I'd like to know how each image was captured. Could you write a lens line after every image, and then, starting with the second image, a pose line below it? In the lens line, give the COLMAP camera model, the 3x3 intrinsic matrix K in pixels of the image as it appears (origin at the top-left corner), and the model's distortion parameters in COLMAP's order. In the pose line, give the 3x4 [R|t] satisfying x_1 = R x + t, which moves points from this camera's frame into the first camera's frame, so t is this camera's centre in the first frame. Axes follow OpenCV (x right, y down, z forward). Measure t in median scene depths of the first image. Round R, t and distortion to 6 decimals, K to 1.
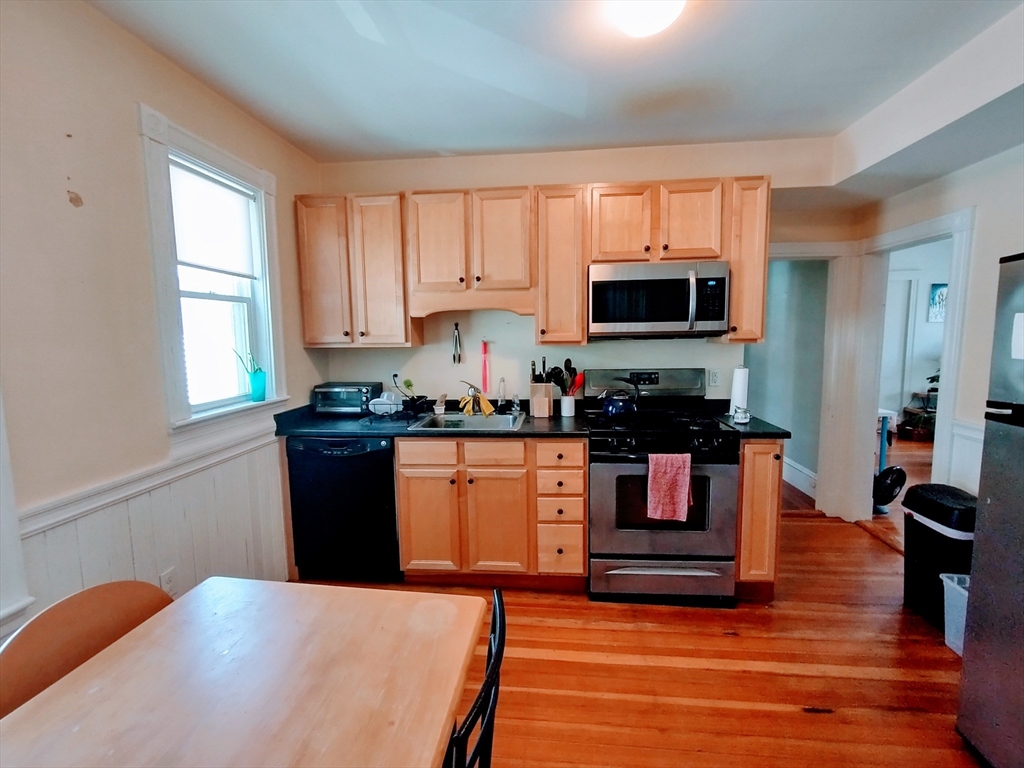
lens RADIAL K [[461.5, 0, 515.1], [0, 461.5, 383.2], [0, 0, 1]] dist [-0.001352, 0.001182]
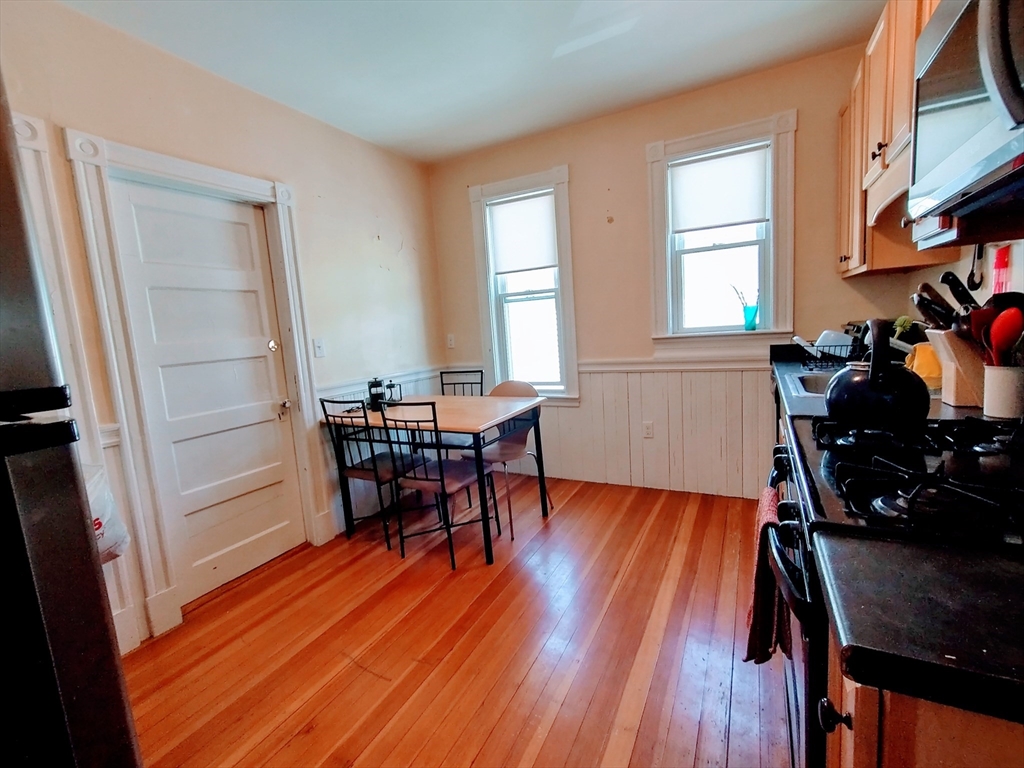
lens RADIAL K [[461.5, 0, 518.3], [0, 461.5, 384.4], [0, 0, 1]] dist [-0.001352, 0.001182]
pose [[-0.364298, 0.157539, -0.917861, 0.735911], [-0.026073, 0.983476, 0.179150, -0.020030], [0.930917, 0.089195, -0.354171, 0.858384]]
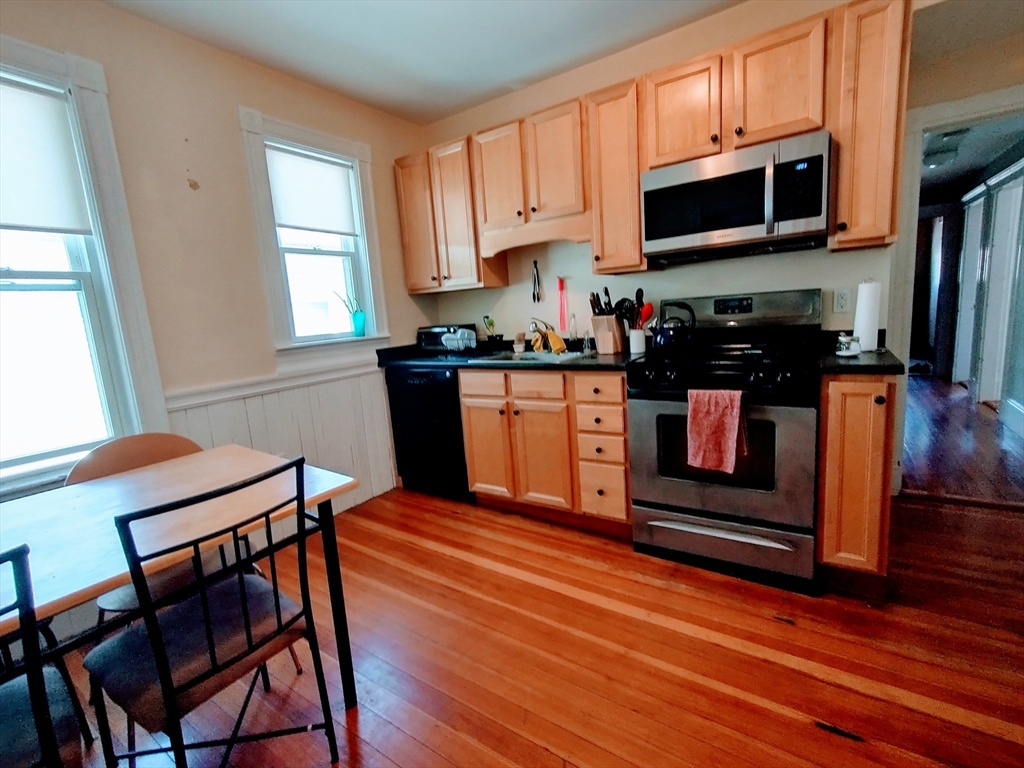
lens RADIAL K [[461.5, 0, 512.1], [0, 461.5, 383.3], [0, 0, 1]] dist [-0.001352, 0.001182]
pose [[0.877596, 0.029626, -0.478485, 0.382979], [0.005272, 0.997432, 0.071427, 0.074983], [0.479373, -0.065206, 0.875186, 0.106661]]
